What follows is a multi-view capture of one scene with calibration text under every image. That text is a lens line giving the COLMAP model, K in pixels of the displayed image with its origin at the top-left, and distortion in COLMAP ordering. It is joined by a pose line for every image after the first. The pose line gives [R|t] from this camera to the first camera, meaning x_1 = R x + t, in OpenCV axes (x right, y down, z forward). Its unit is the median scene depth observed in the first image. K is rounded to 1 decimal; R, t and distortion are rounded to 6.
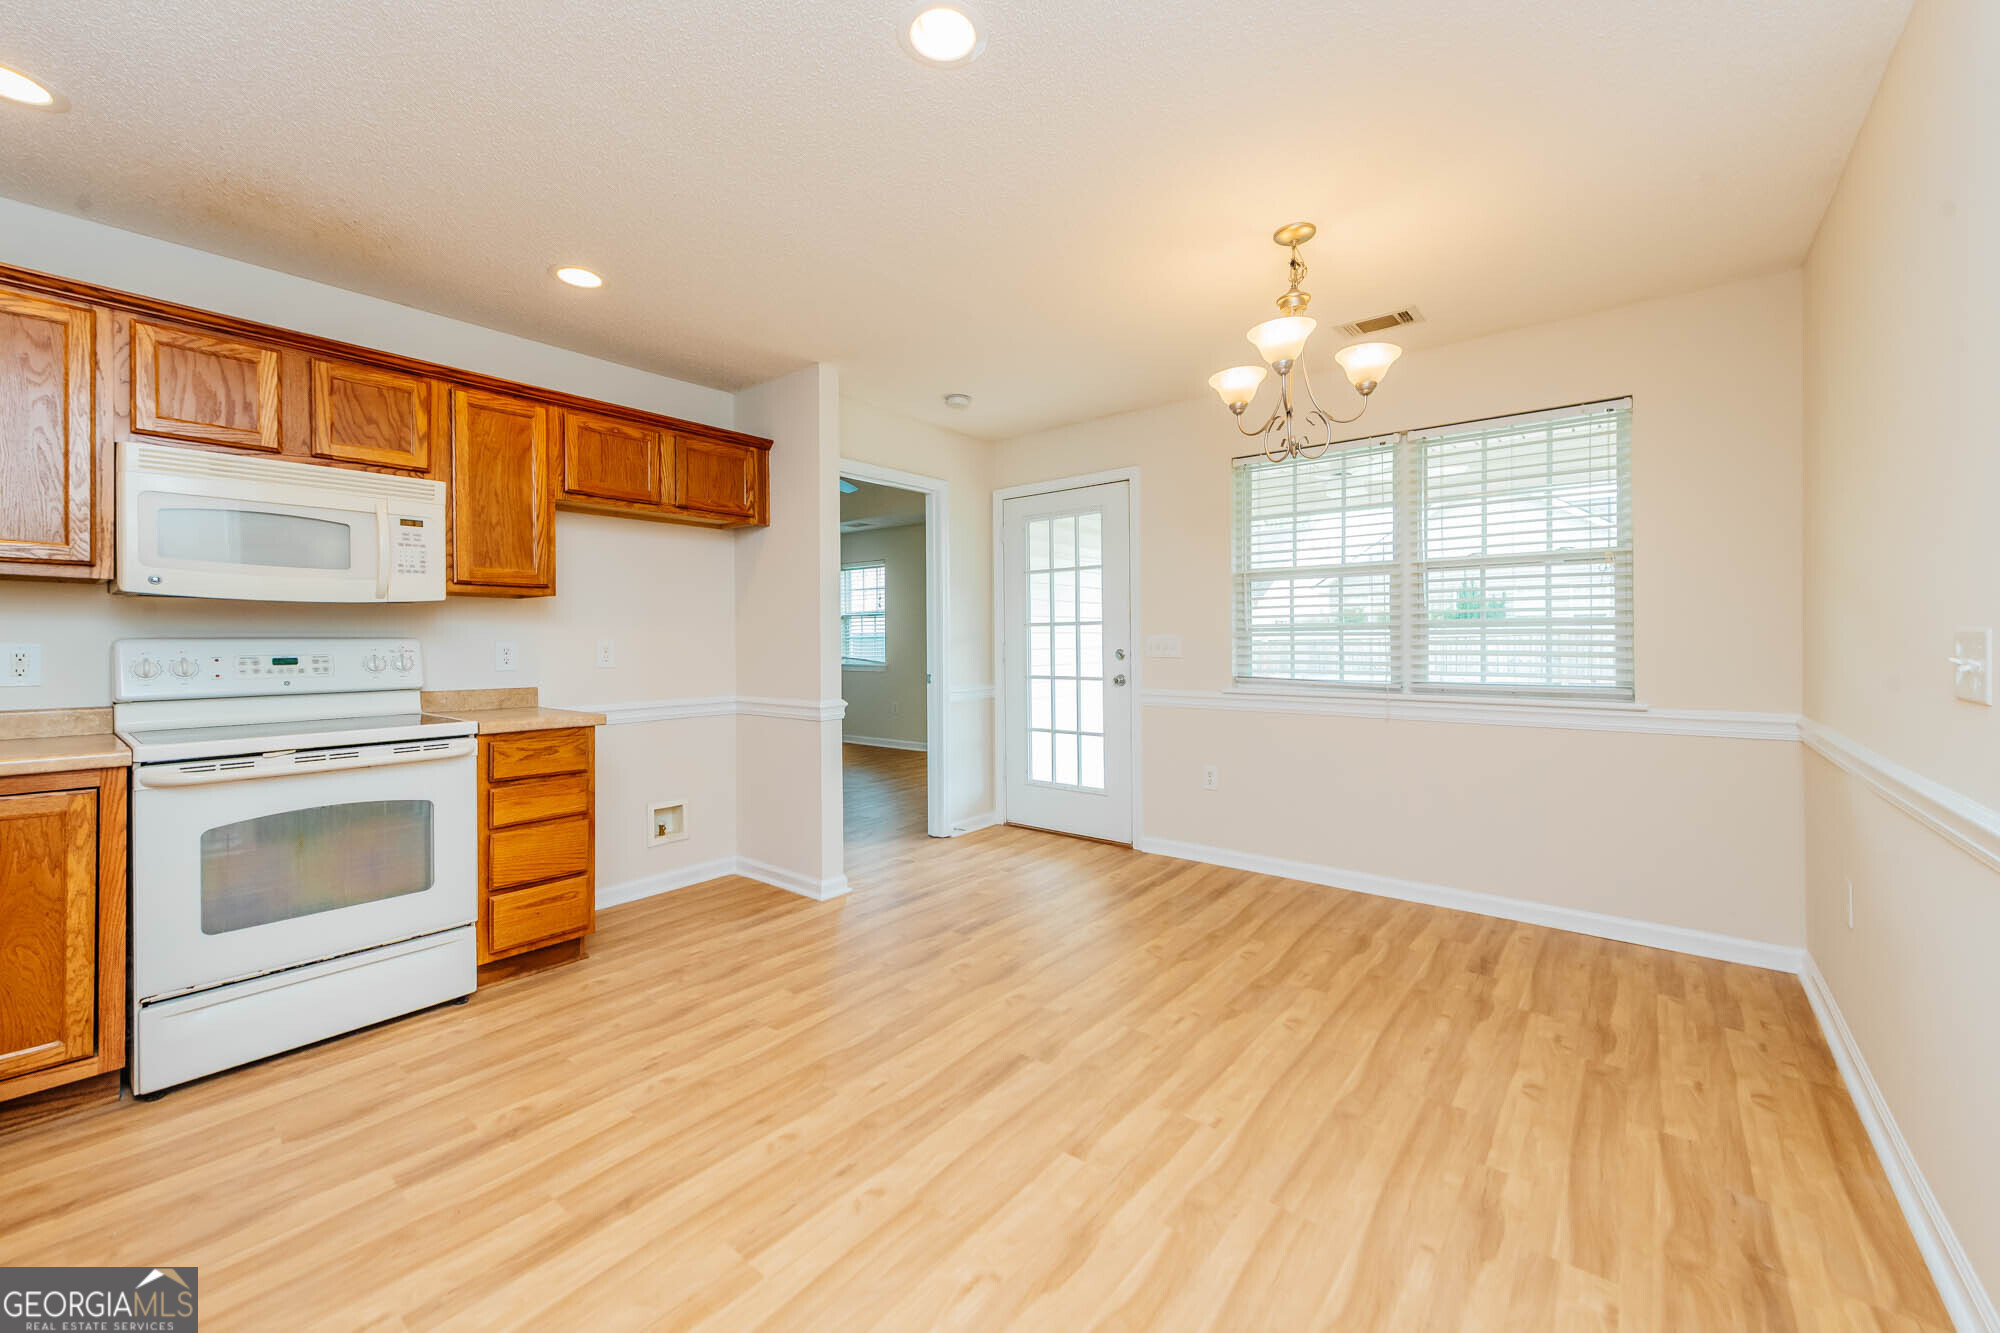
lens RADIAL K [[788.9, 0, 996.5], [0, 788.9, 646.8], [0, 0, 1]] dist [0.013403, -0.005346]
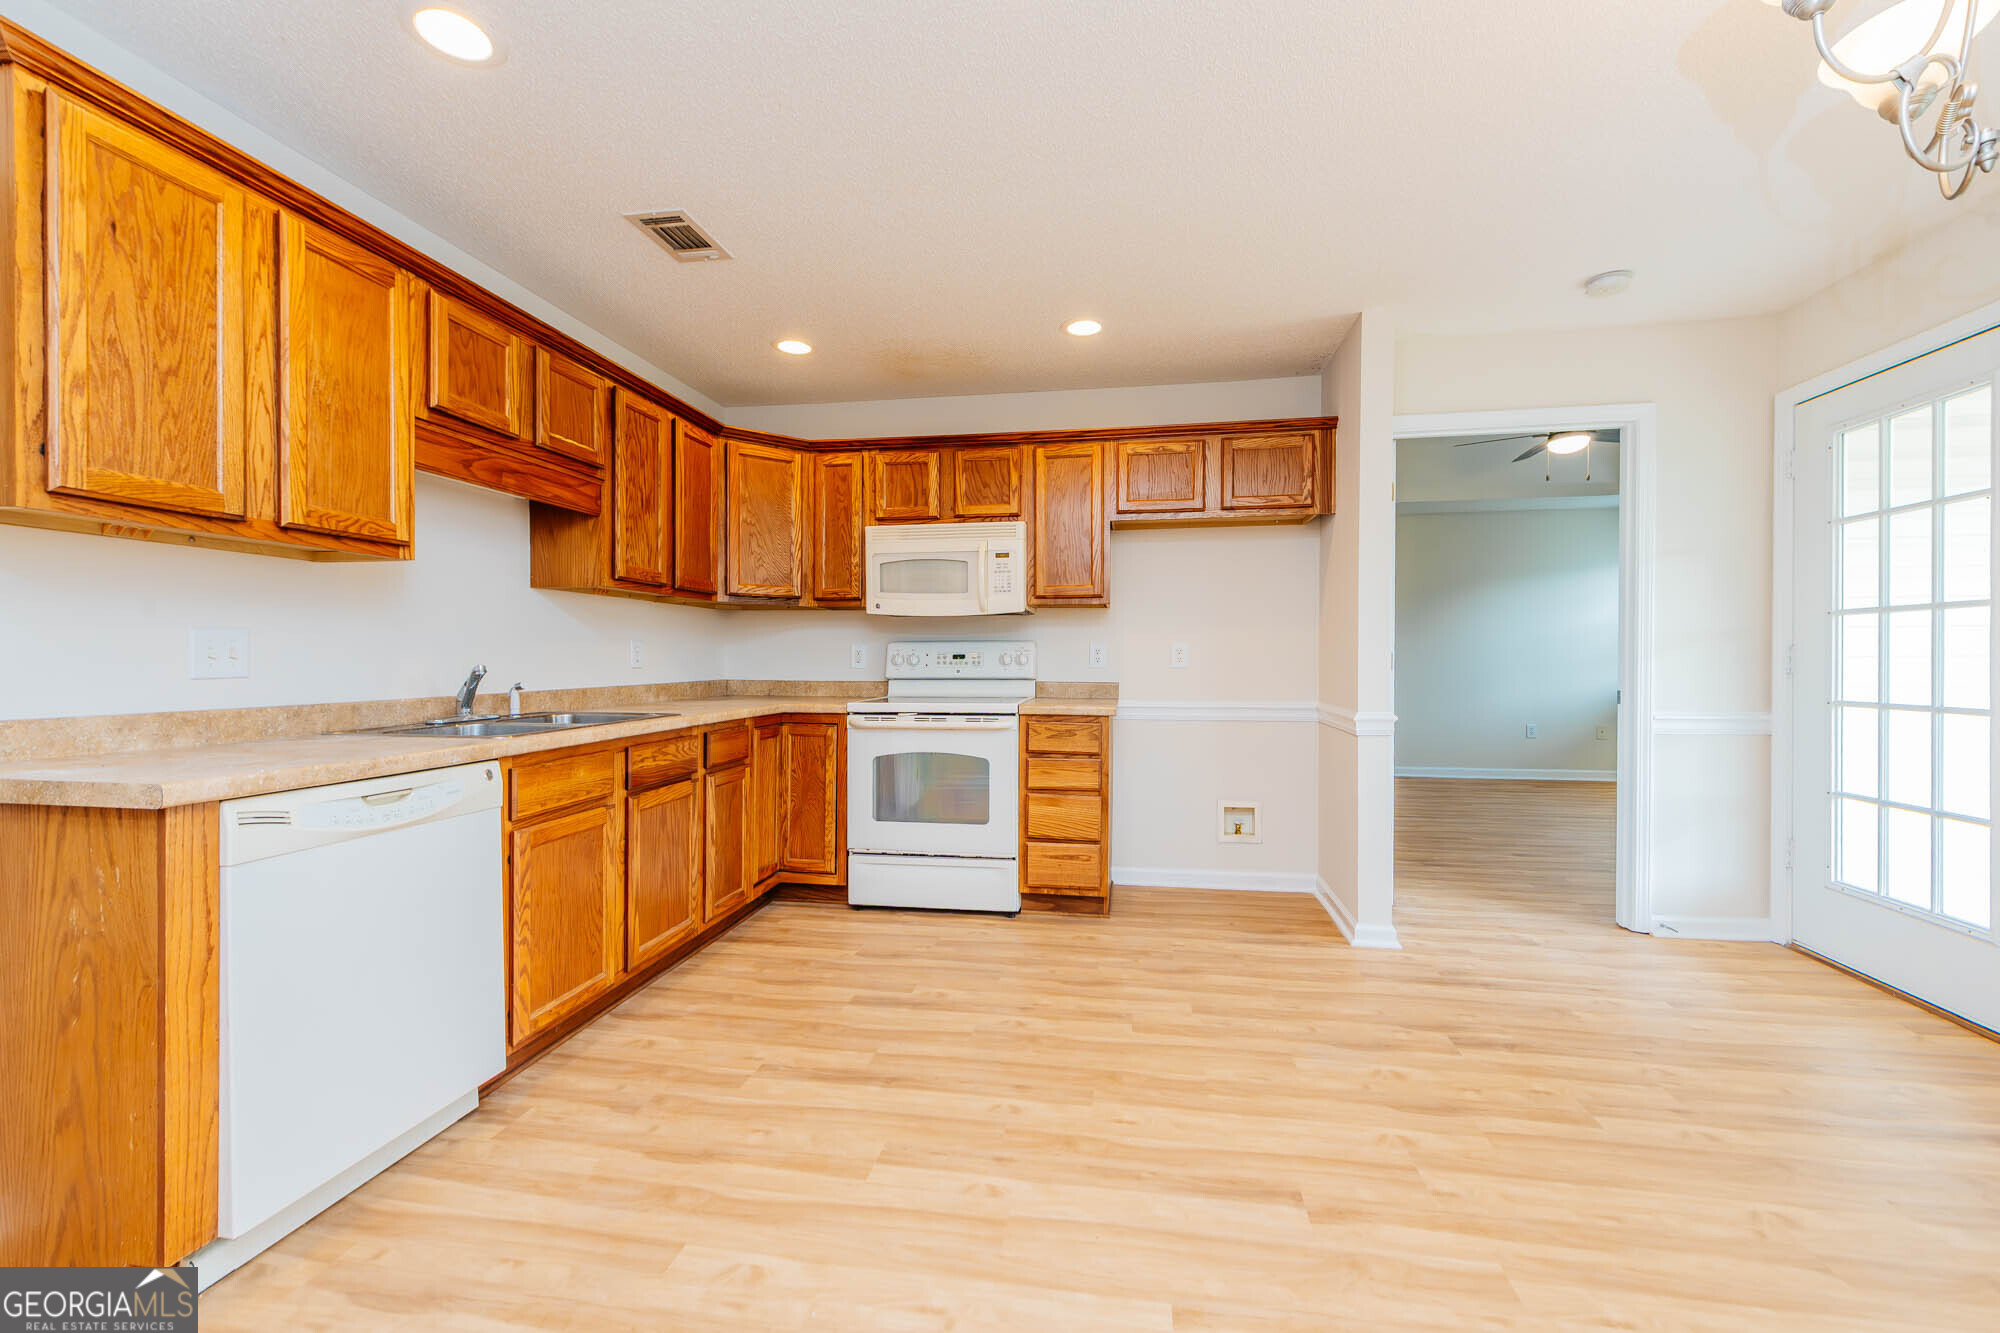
lens RADIAL K [[796.7, 0, 1005.7], [0, 796.7, 662.3], [0, 0, 1]] dist [0.015200, -0.007328]
pose [[0.496086, 0.012447, -0.868184, 0.438391], [-0.007230, 0.999922, 0.010205, 0.012619], [0.868243, 0.001214, 0.496138, 0.319341]]
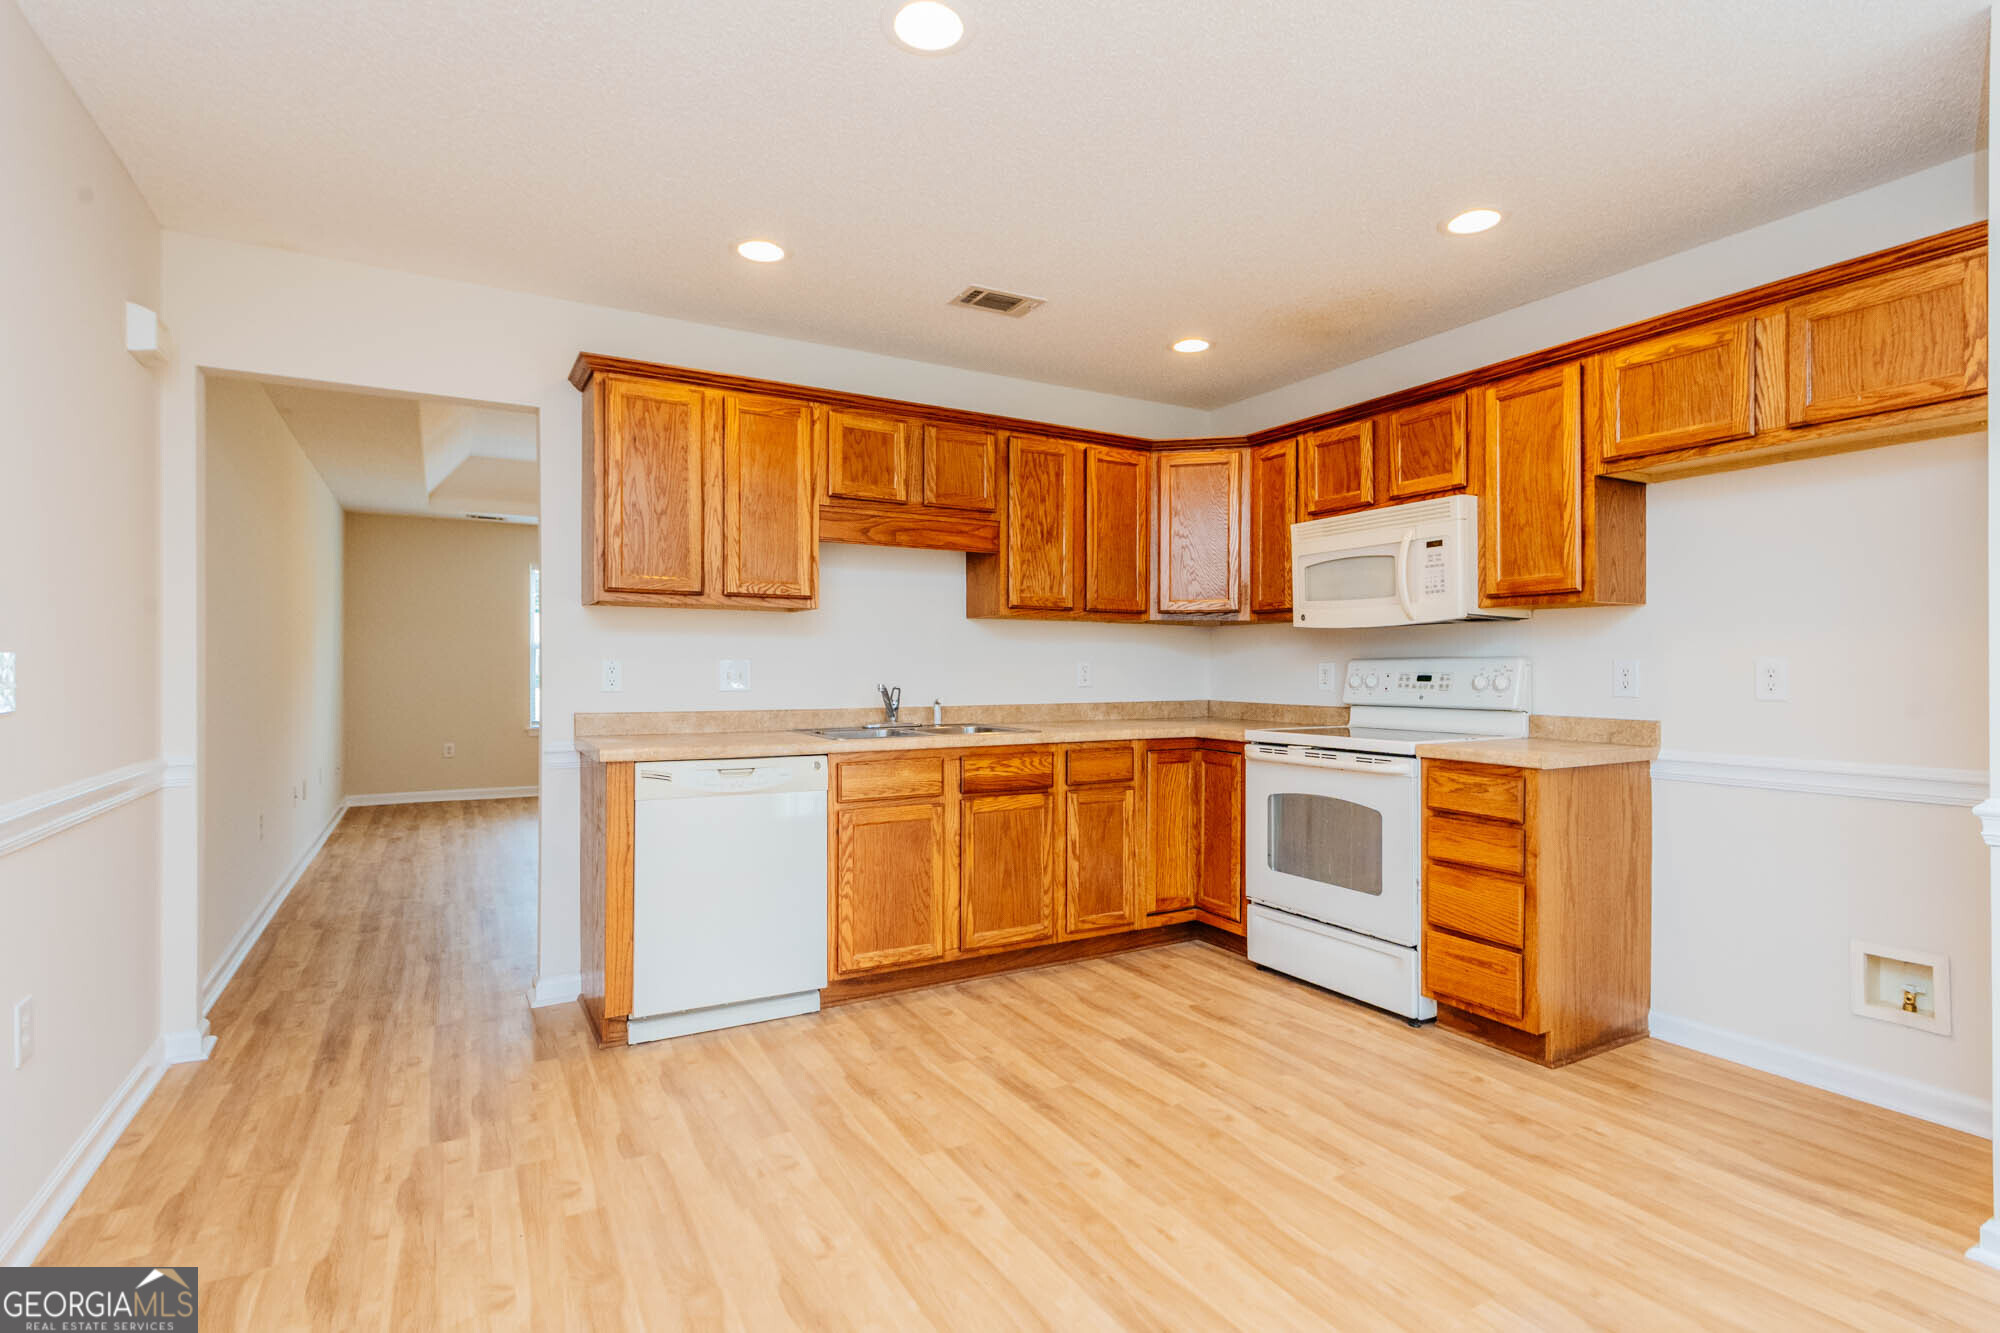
lens RADIAL K [[962.4, 0, 1000.0], [0, 962.4, 666.5], [0, 0, 1]] dist [0.002236, -0.000460]
pose [[-0.362002, 0.003835, -0.932170, 0.596163], [-0.003509, 0.999979, 0.005477, -0.003653], [0.932171, 0.005253, -0.361981, 0.900622]]
